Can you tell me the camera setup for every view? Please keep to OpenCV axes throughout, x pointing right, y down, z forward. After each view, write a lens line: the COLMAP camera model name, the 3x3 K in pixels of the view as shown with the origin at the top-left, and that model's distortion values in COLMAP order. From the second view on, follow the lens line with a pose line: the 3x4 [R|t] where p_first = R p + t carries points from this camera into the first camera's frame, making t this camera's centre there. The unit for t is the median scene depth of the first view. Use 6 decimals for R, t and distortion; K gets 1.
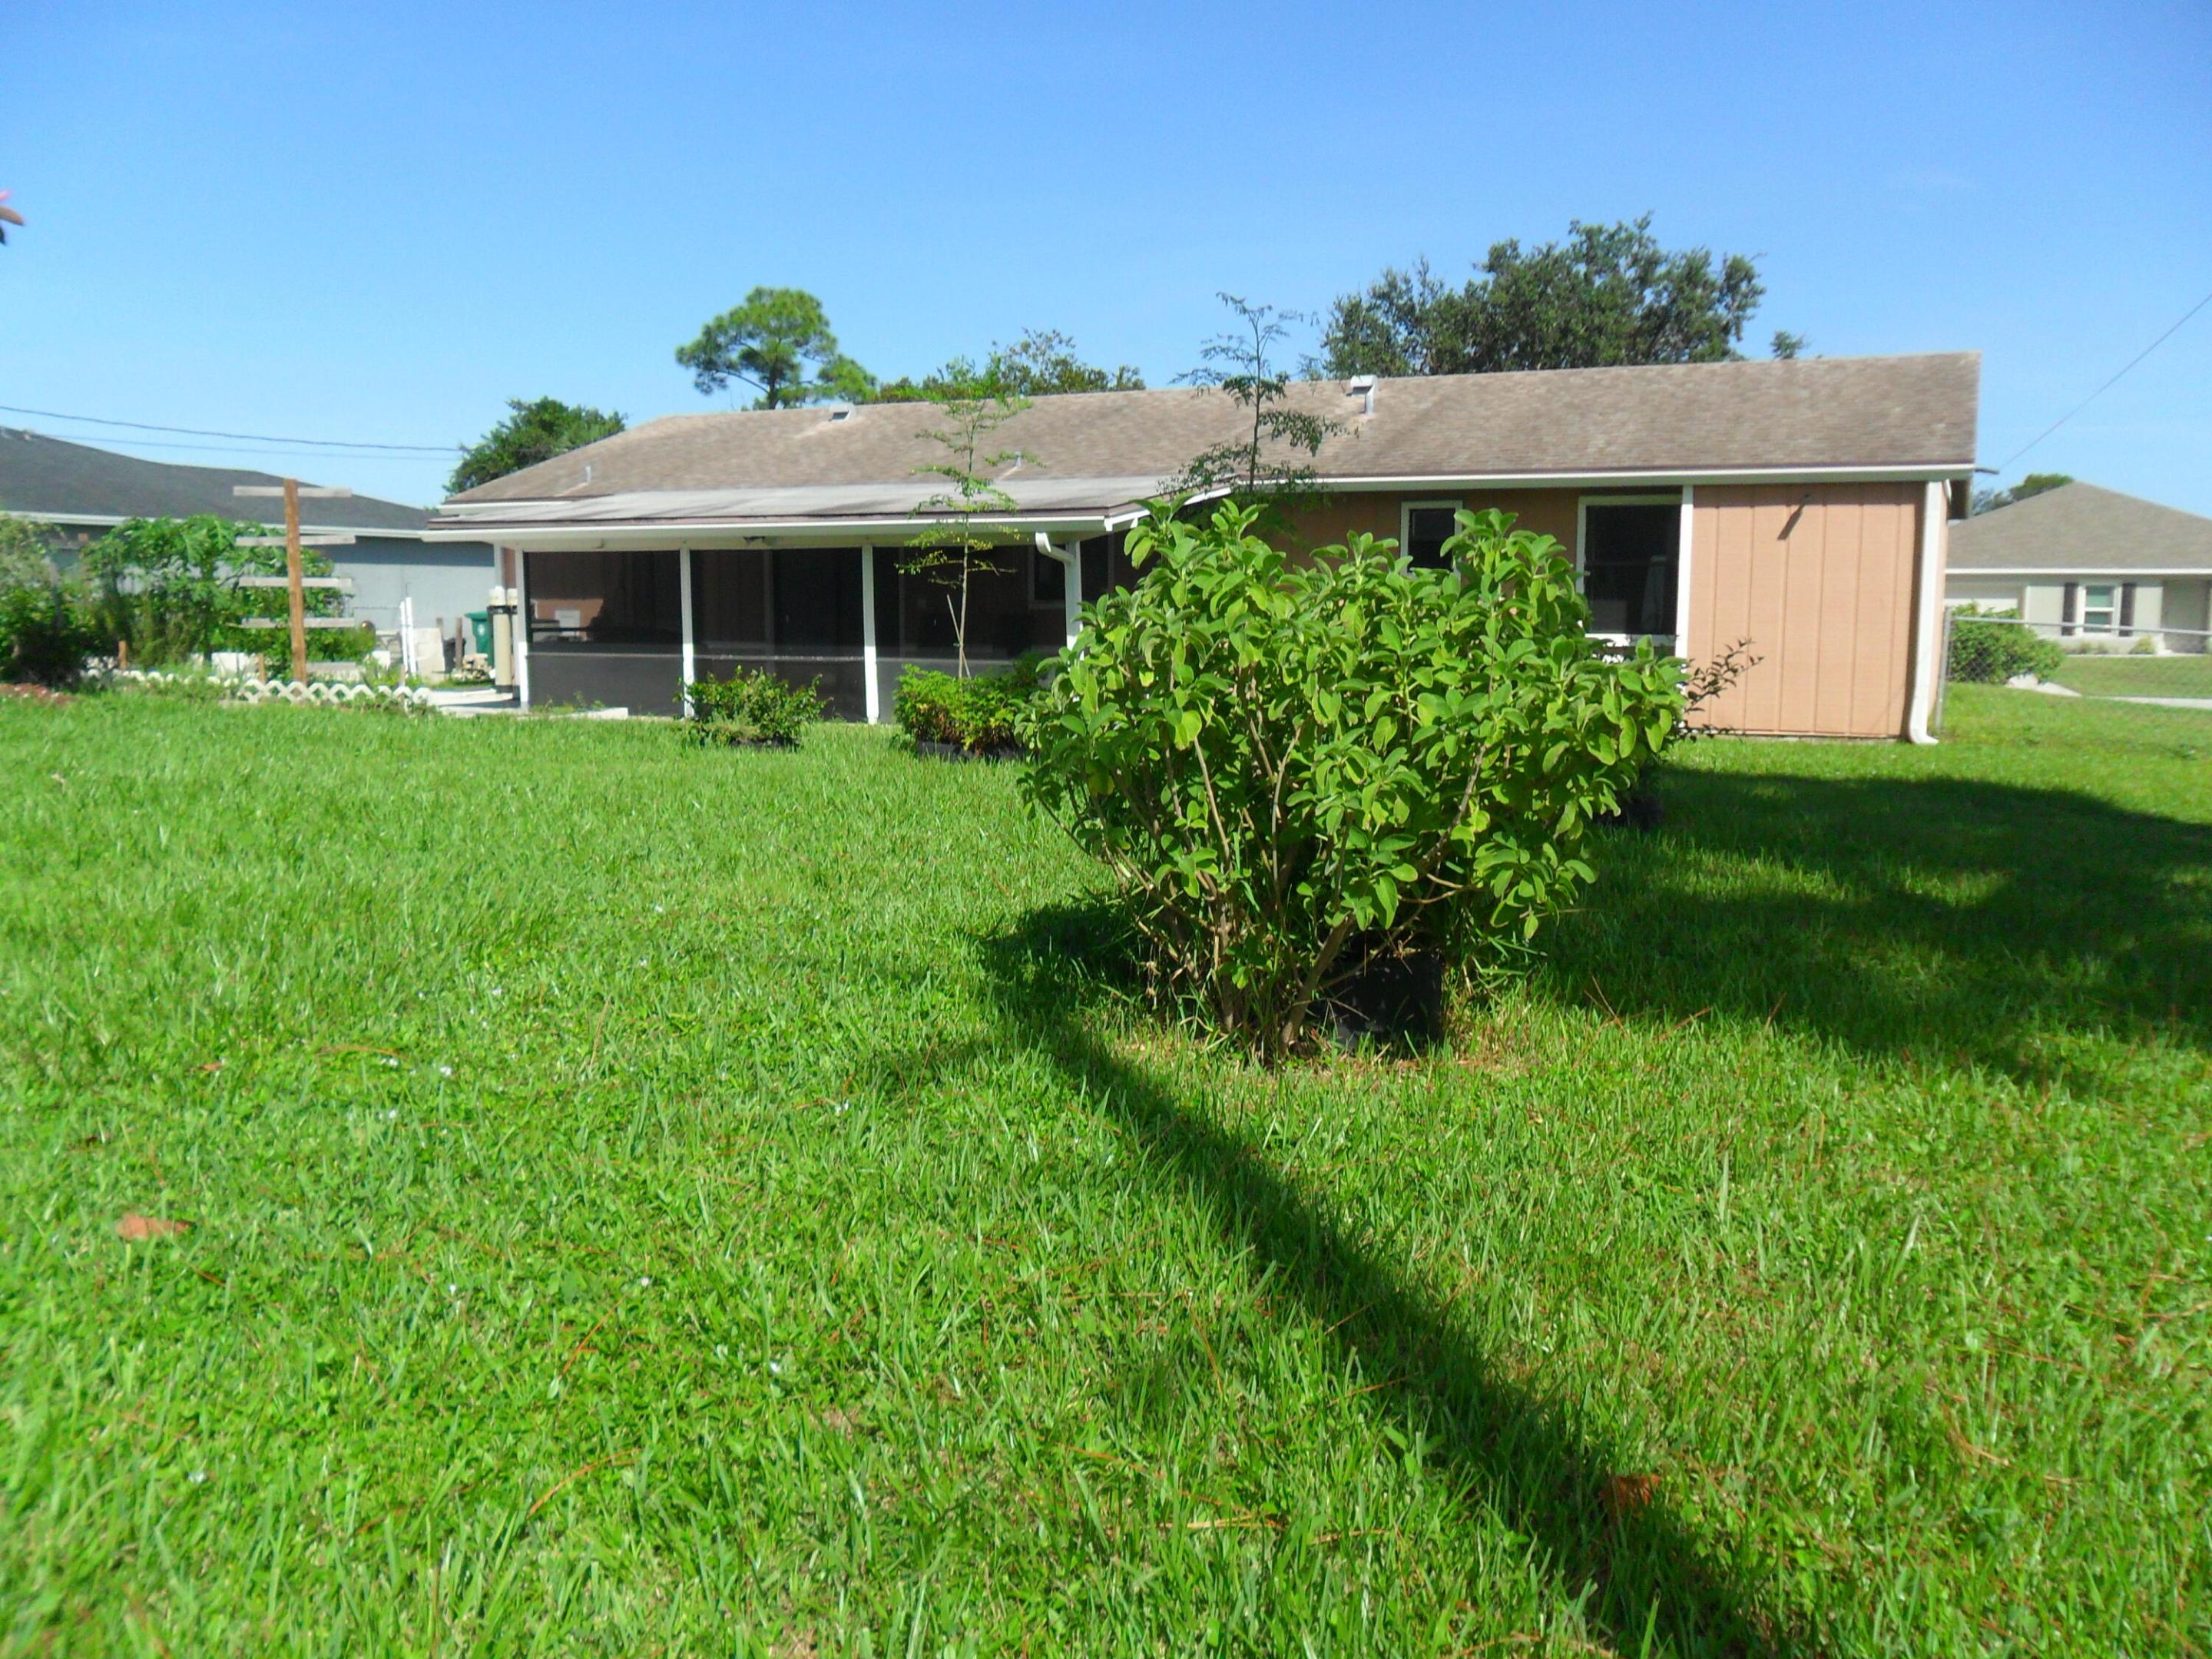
lens RADIAL K [[1795.4, 0, 1106.0], [0, 1795.4, 829.5], [0, 0, 1]] dist [-0.035129, 0.032272]
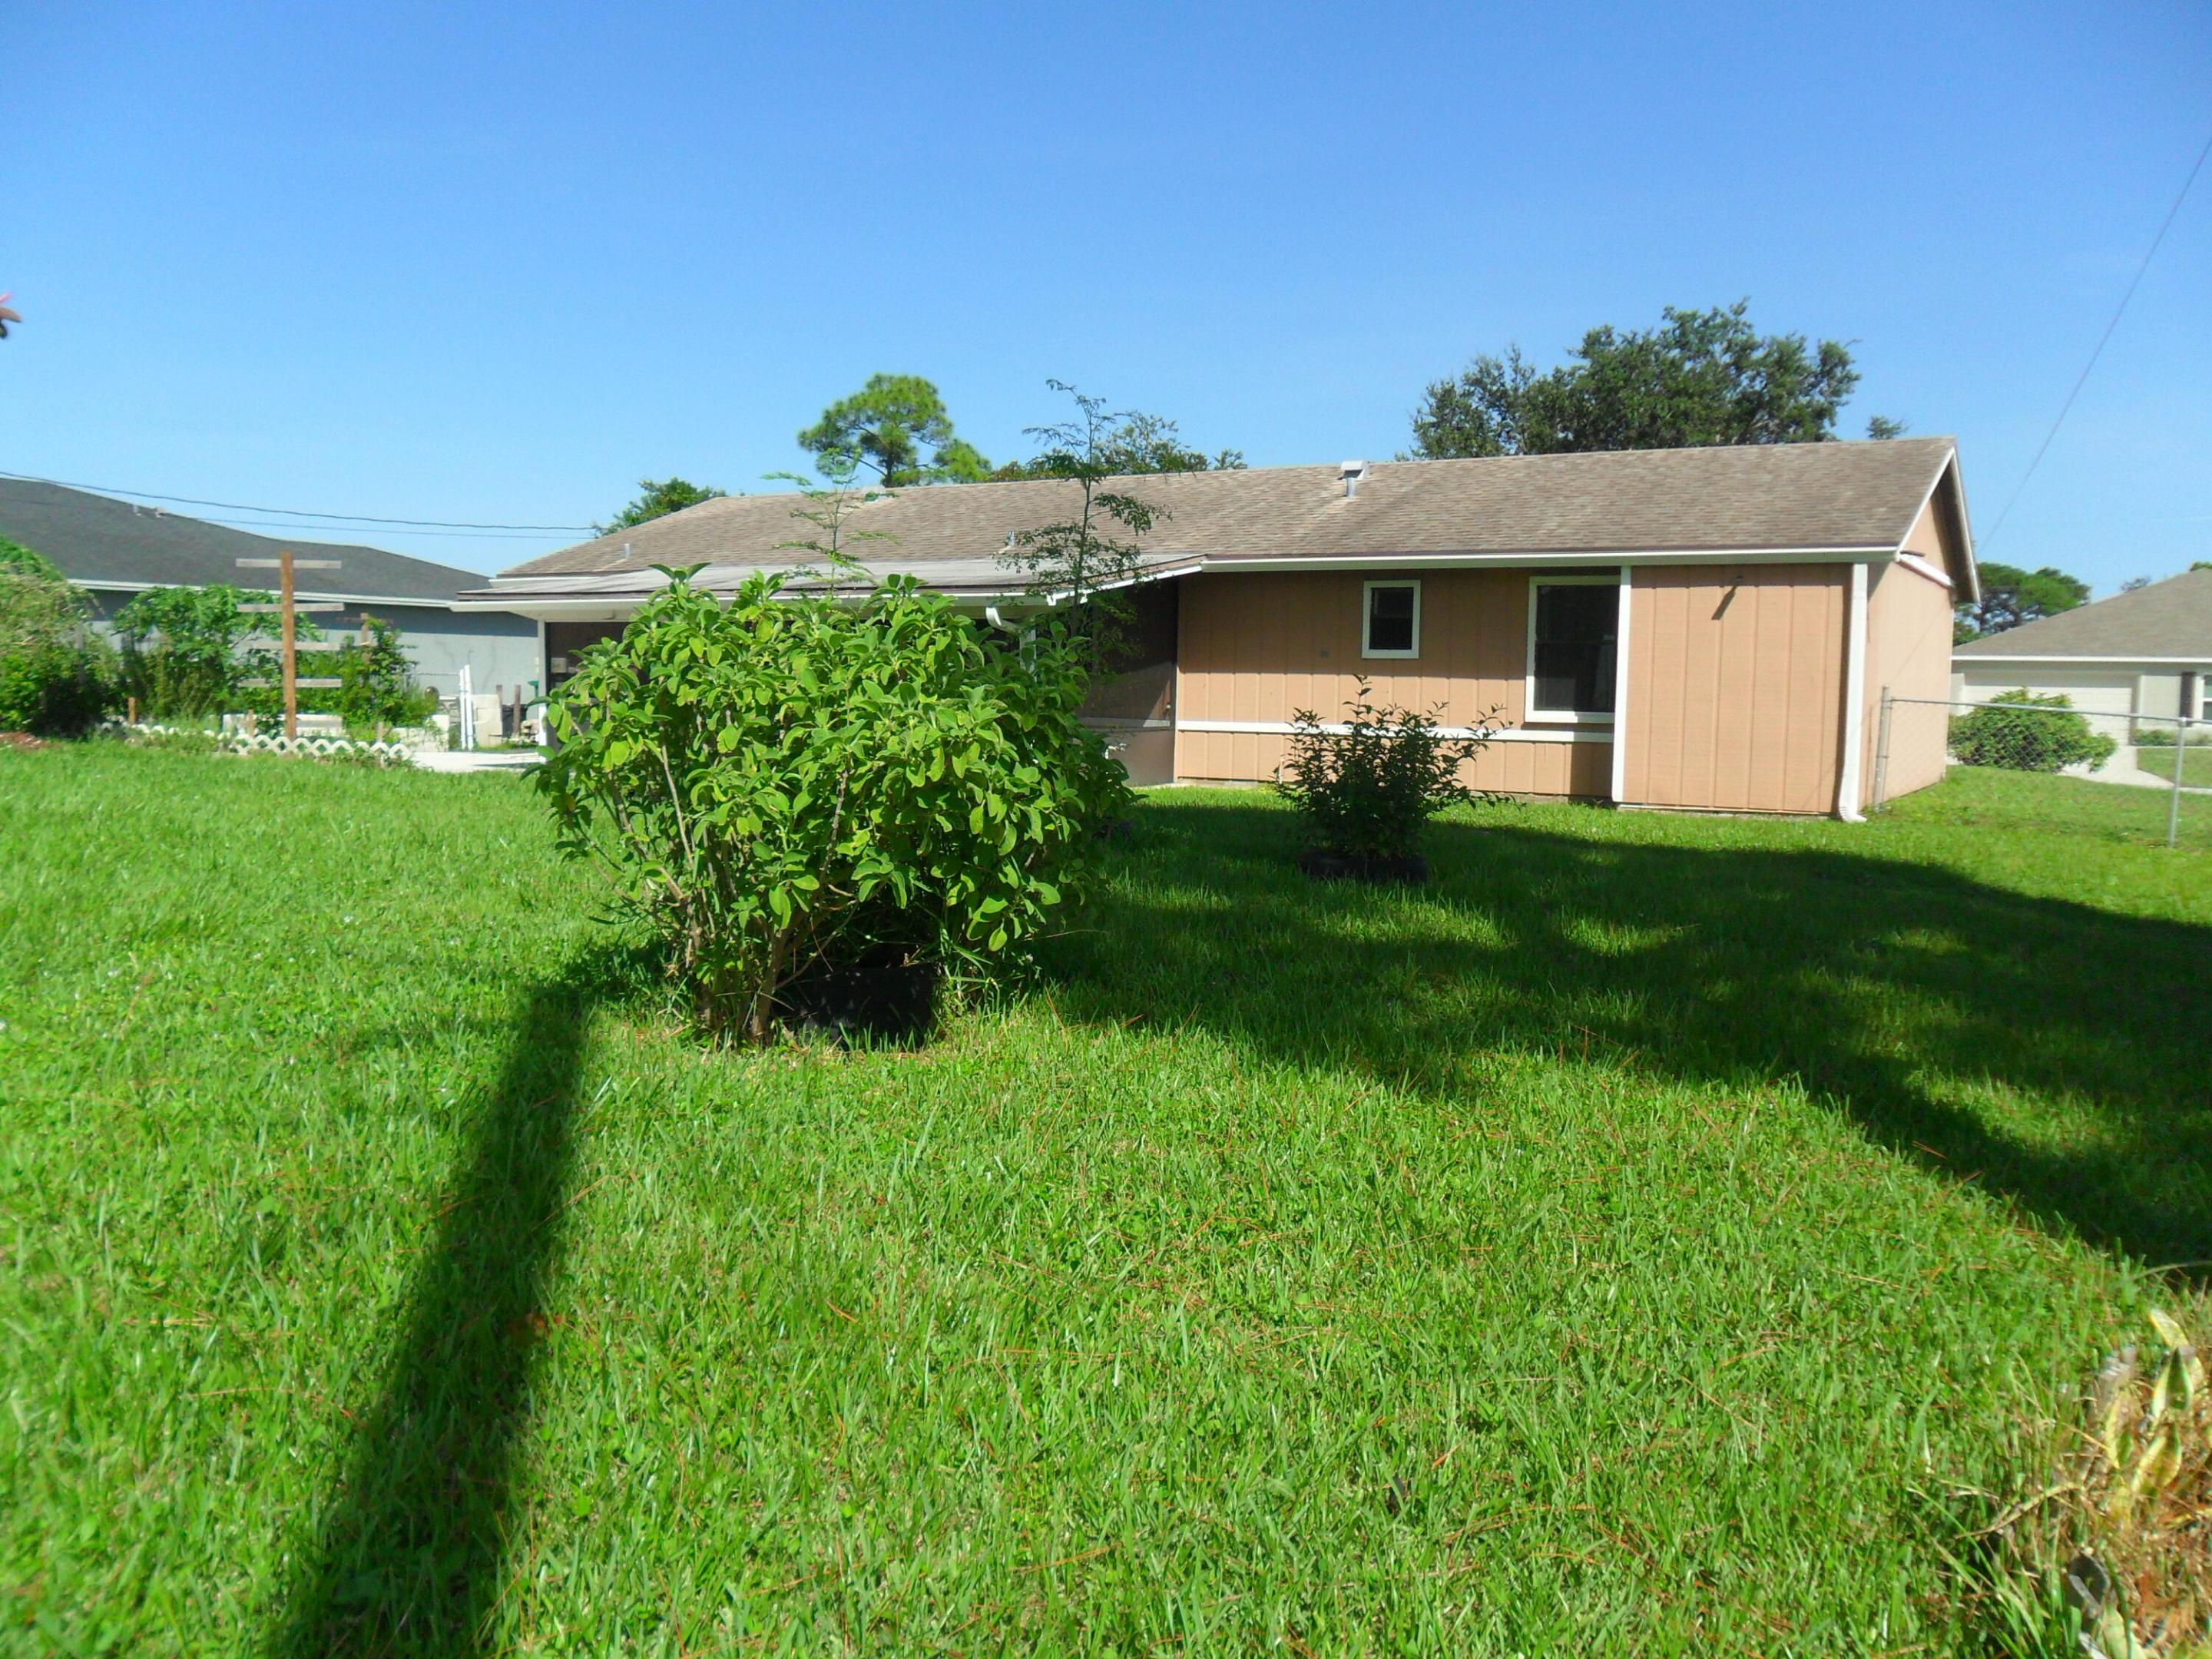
lens RADIAL K [[1795.4, 0, 1106.0], [0, 1795.4, 829.5], [0, 0, 1]] dist [-0.035129, 0.032272]
pose [[0.996452, 0.018055, -0.082203, 0.077212], [-0.021705, 0.998808, -0.043724, 0.006151], [0.081316, 0.045353, 0.995656, -0.024587]]
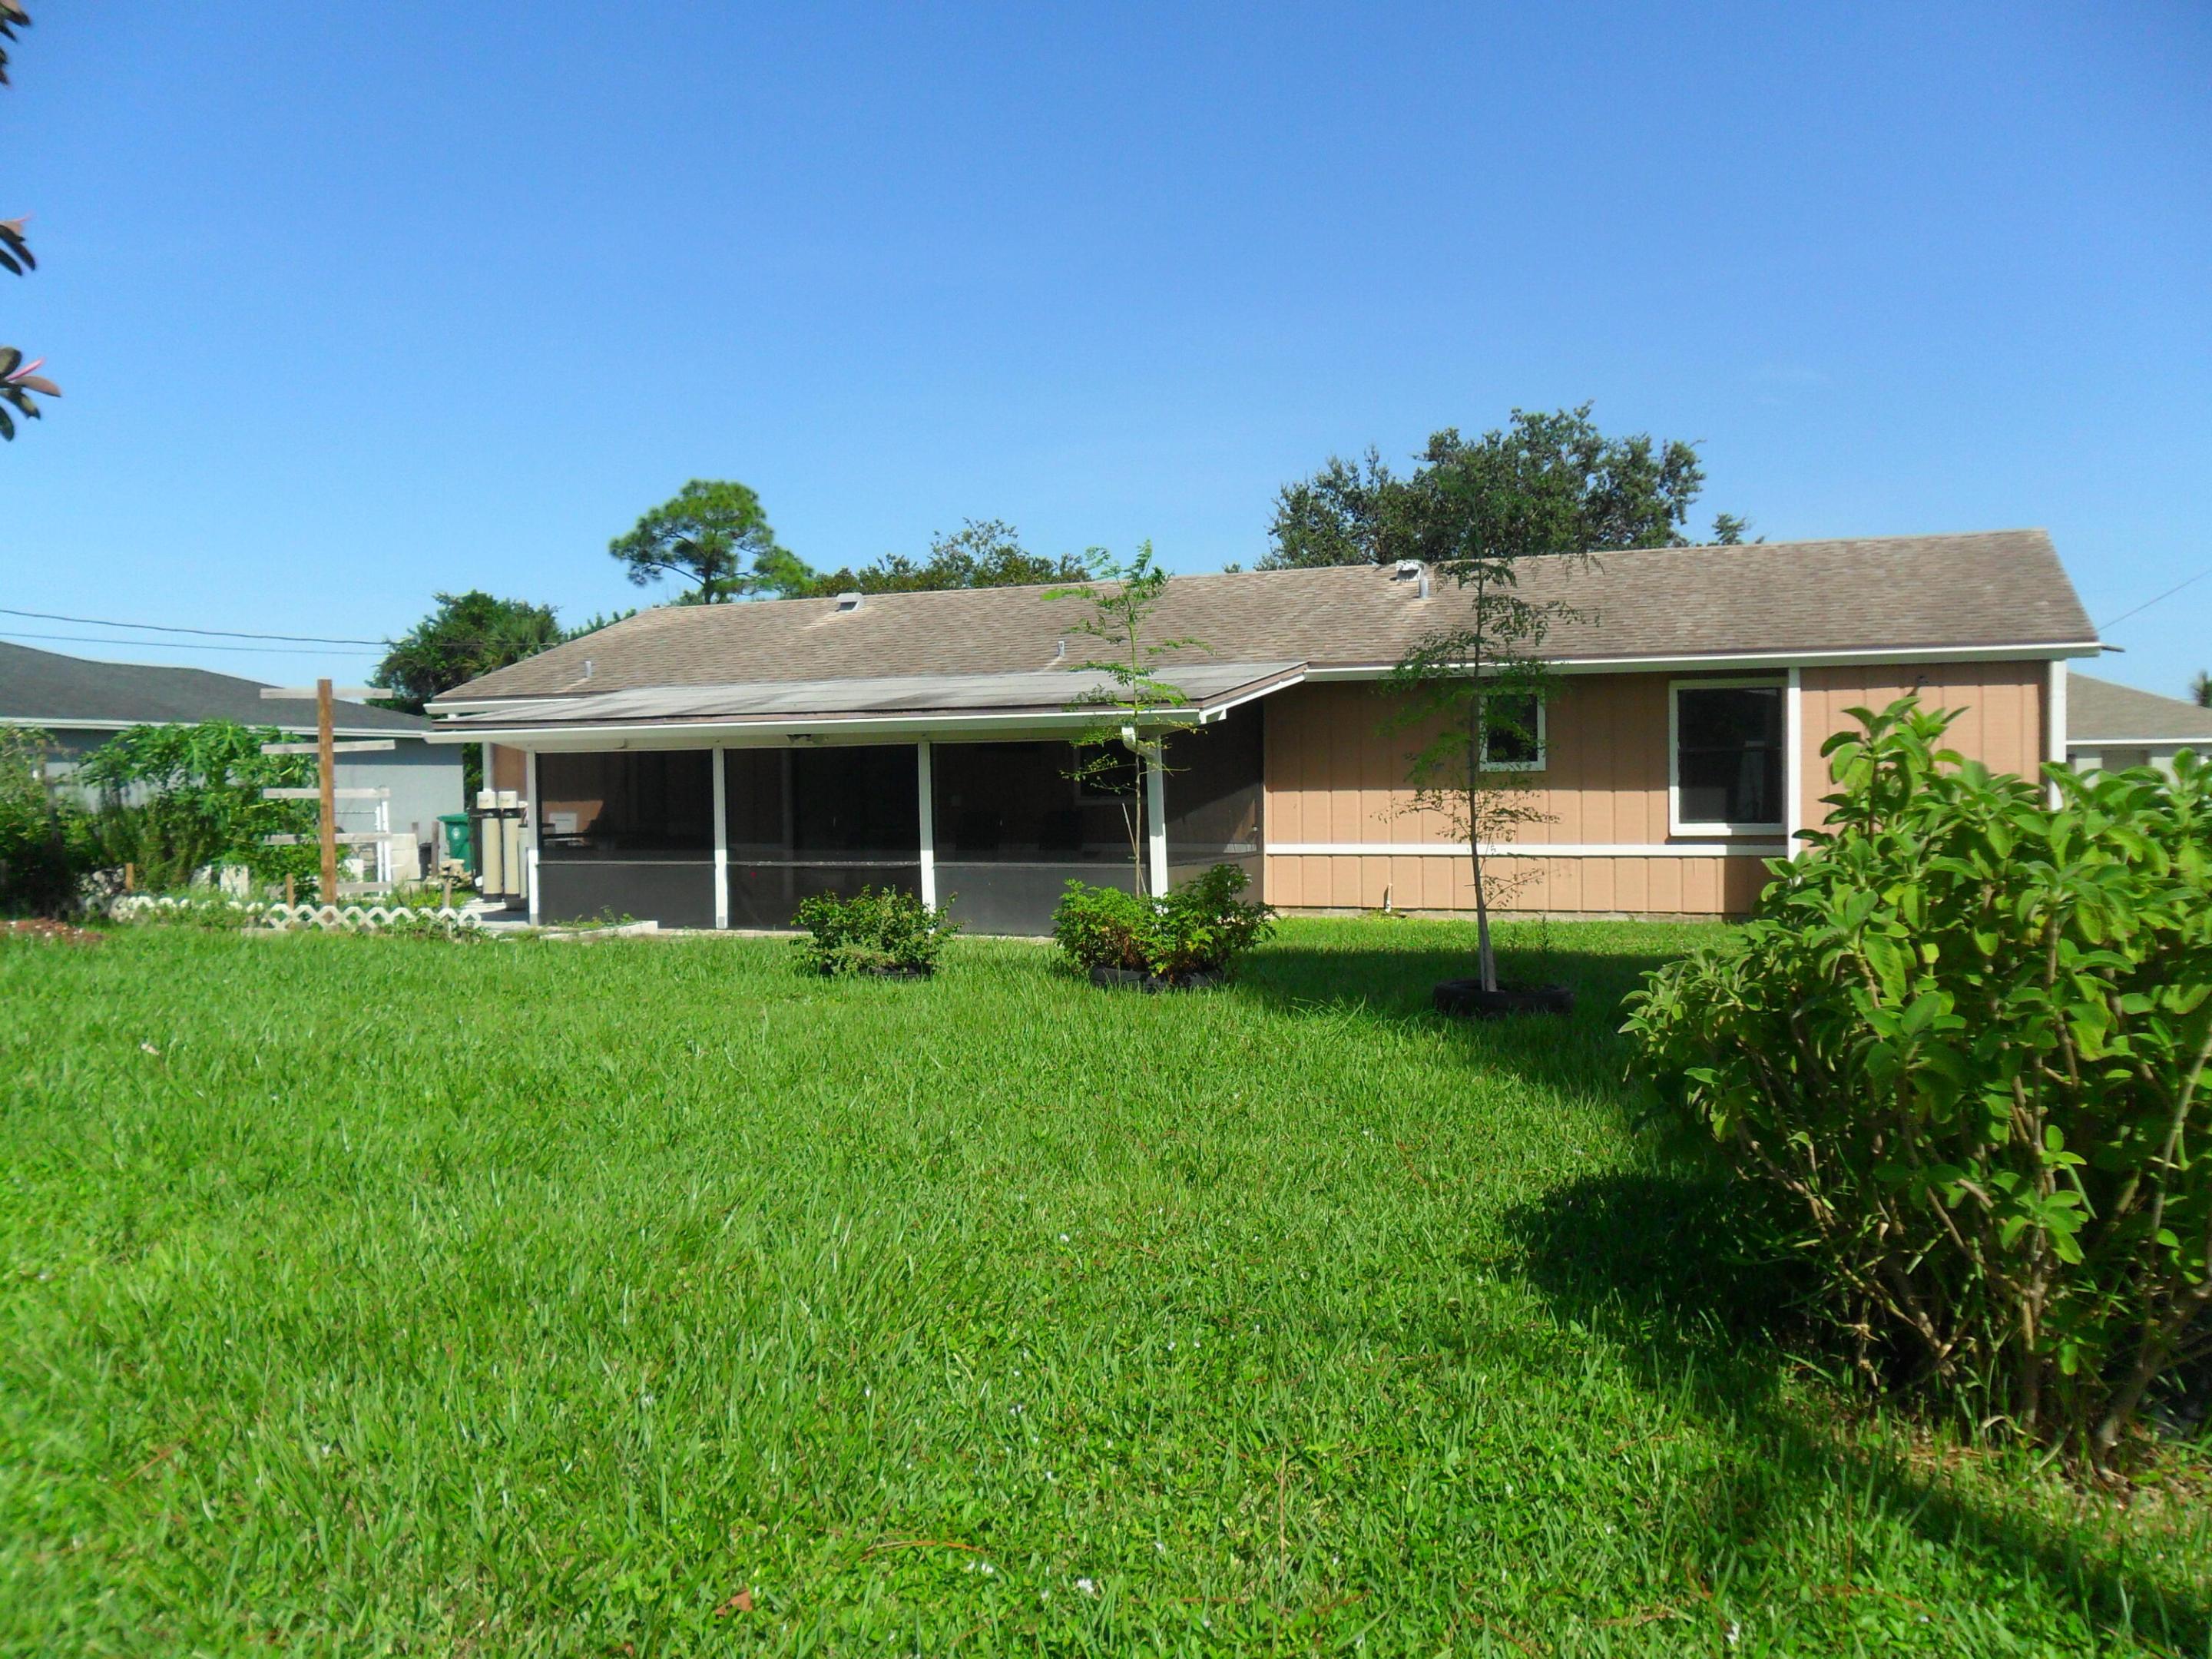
lens RADIAL K [[1795.4, 0, 1106.0], [0, 1795.4, 829.5], [0, 0, 1]] dist [-0.035129, 0.032272]
pose [[0.998423, -0.017231, 0.053435, -0.063102], [0.022561, 0.994651, -0.100799, -0.012128], [-0.051412, 0.101846, 0.993471, 0.051285]]
